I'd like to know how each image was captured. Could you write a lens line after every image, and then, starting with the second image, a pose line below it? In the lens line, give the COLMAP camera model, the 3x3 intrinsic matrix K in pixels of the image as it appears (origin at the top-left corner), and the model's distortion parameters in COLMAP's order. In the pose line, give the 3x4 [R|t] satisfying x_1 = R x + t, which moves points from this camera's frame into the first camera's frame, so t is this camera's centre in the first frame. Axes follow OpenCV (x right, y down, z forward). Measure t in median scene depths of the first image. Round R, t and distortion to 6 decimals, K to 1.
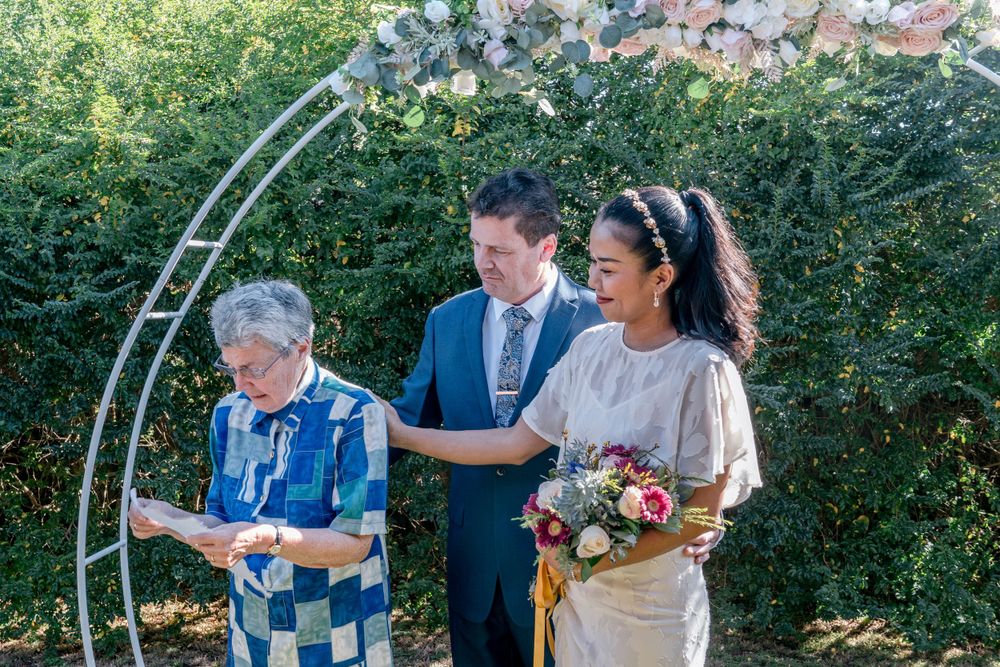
lens RADIAL K [[1046.4, 0, 495.5], [0, 1046.4, 361.2], [0, 0, 1]] dist [0.001434, 0.019987]
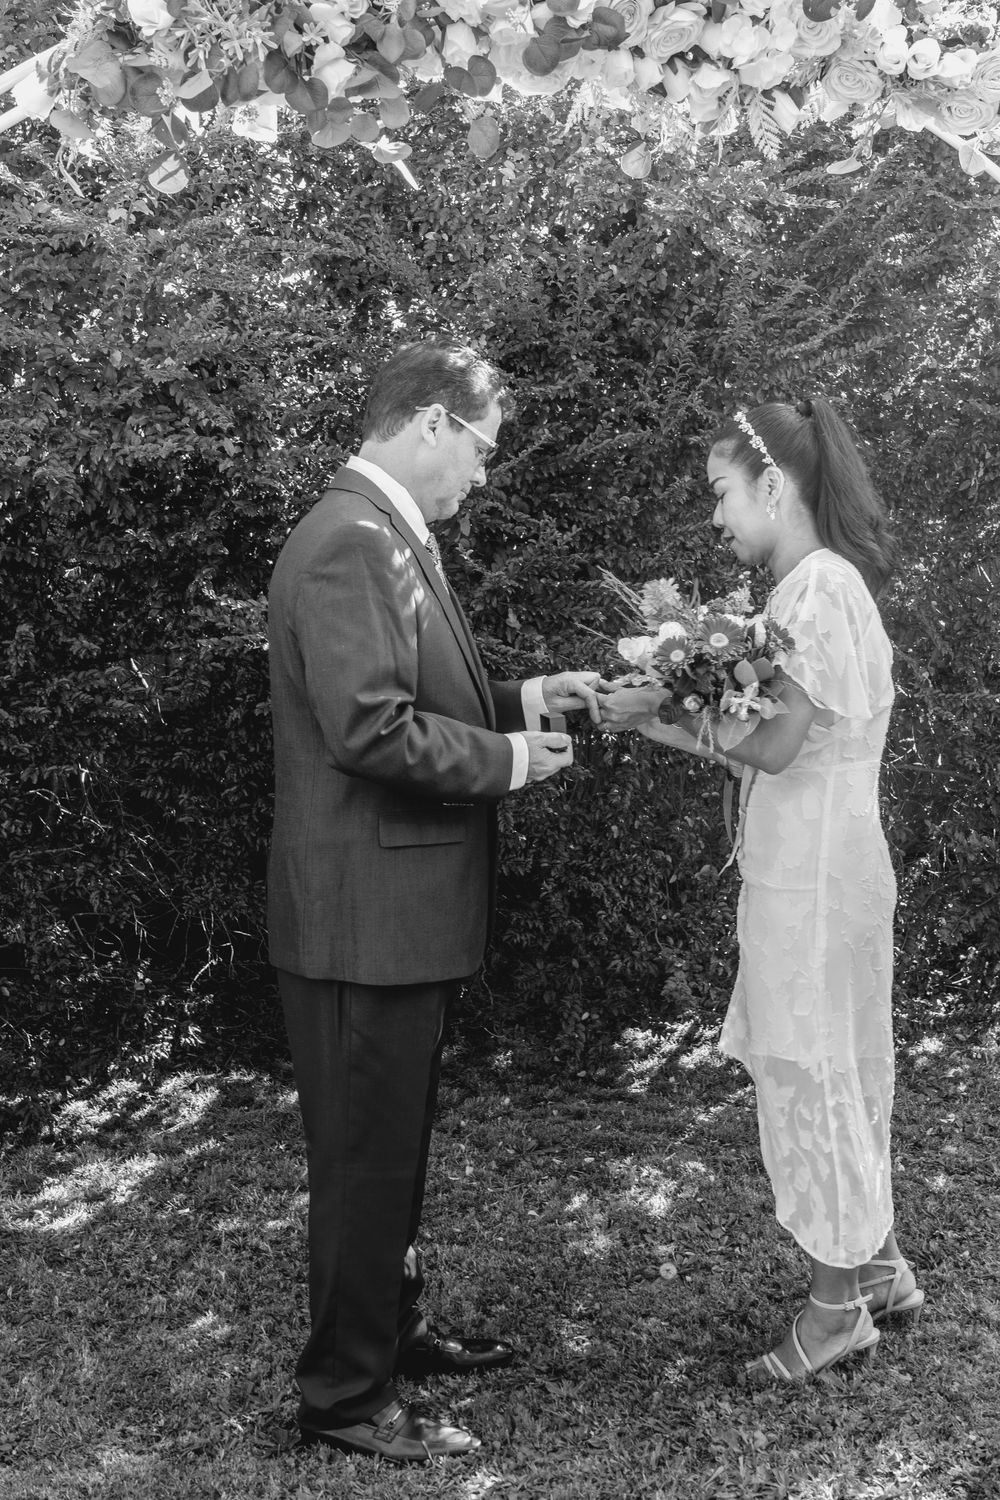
lens RADIAL K [[1779.1, 0, 535.8], [0, 1779.1, 717.3], [0, 0, 1]] dist [-0.004901, -0.003040]
pose [[0.912950, -0.050651, 0.404916, -0.294483], [0.037695, 0.998492, 0.039911, 0.016387], [-0.406327, -0.021173, 0.913482, 0.084637]]
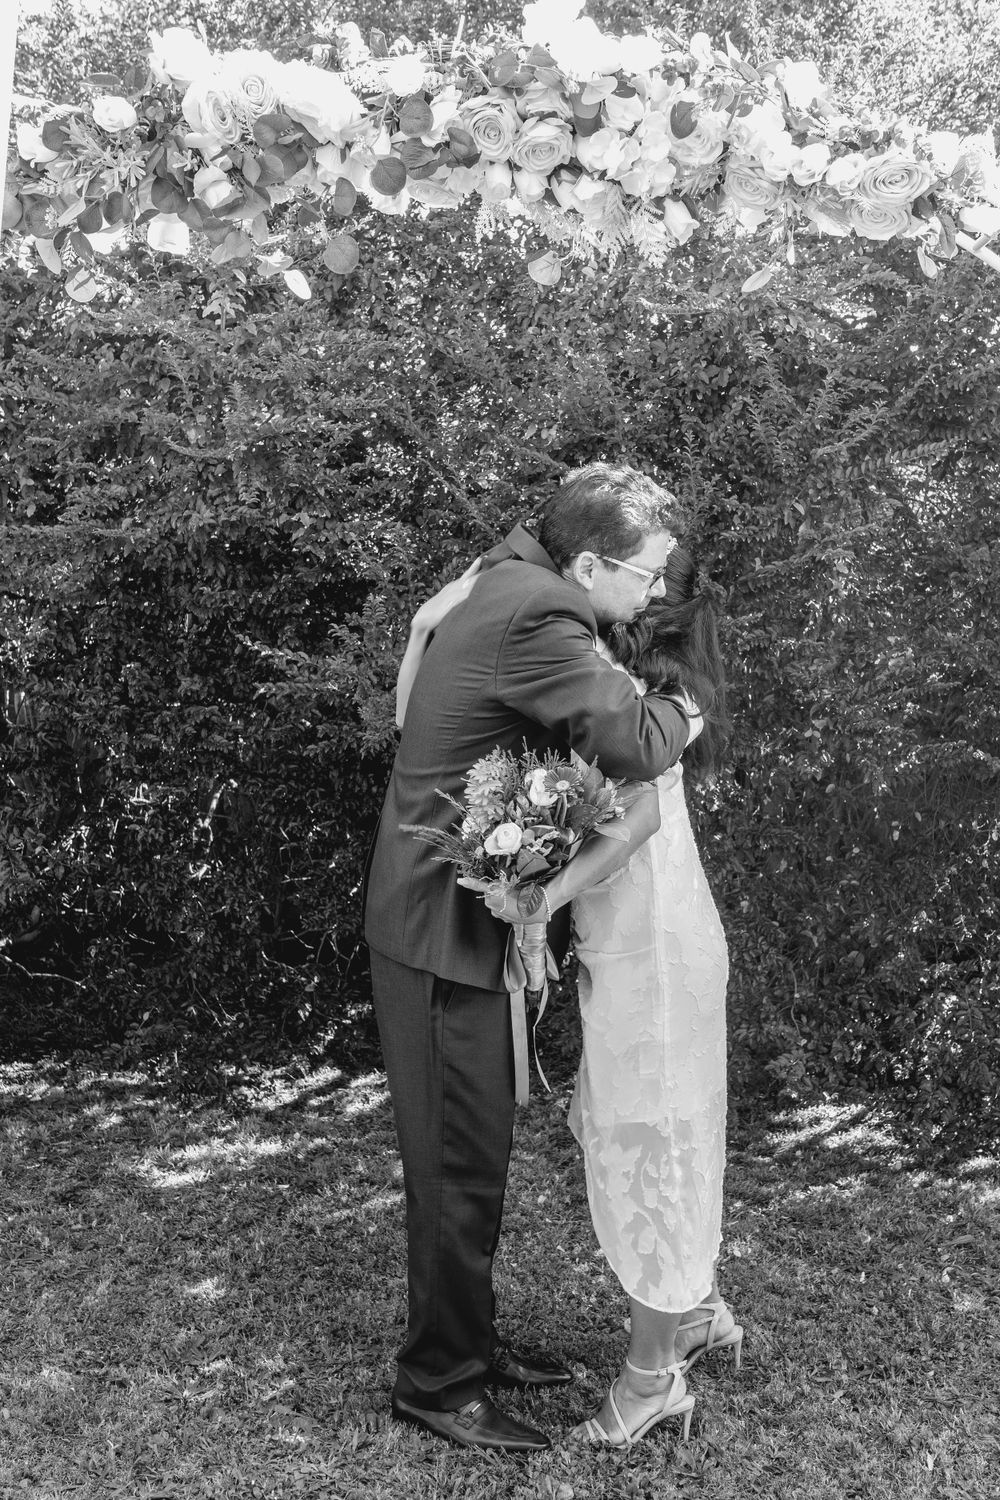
lens RADIAL K [[1683.4, 0, 551.1], [0, 1683.4, 805.3], [0, 0, 1]] dist [-0.002198, -0.009332]
pose [[0.996882, 0.045268, 0.064627, 0.148977], [-0.049687, 0.996415, 0.068478, -0.007612], [-0.061296, -0.071476, 0.995557, -0.033453]]
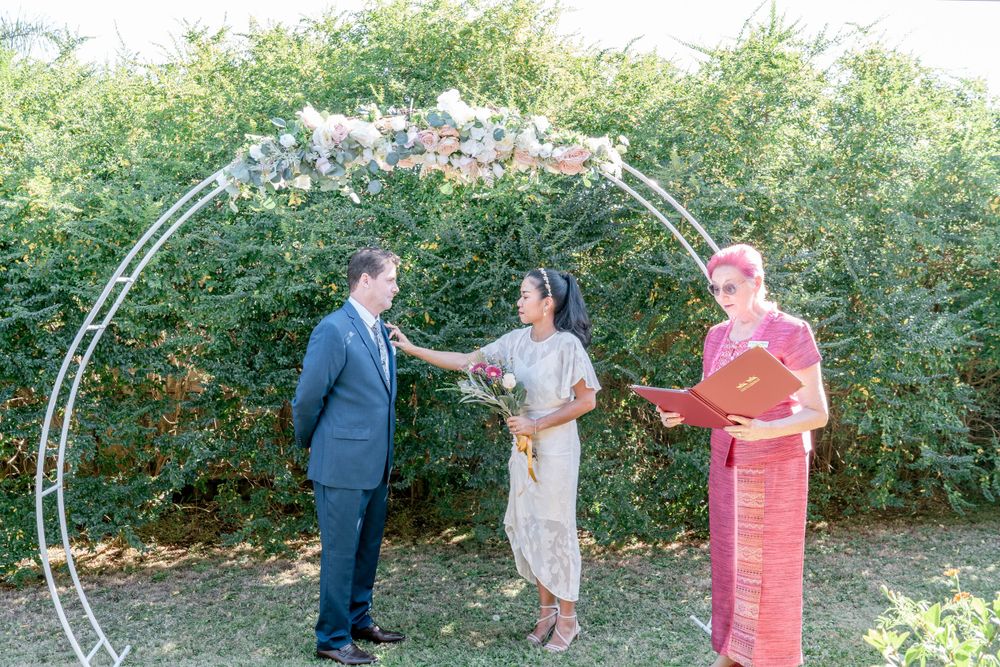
lens RADIAL K [[947.2, 0, 500.0], [0, 947.2, 333.5], [0, 0, 1]] dist [-0.012248, -0.005271]
pose [[0.976340, -0.008895, 0.216056, -0.051001], [0.017237, 0.999176, -0.036756, 0.026507], [-0.215551, 0.039610, 0.975689, -0.480205]]
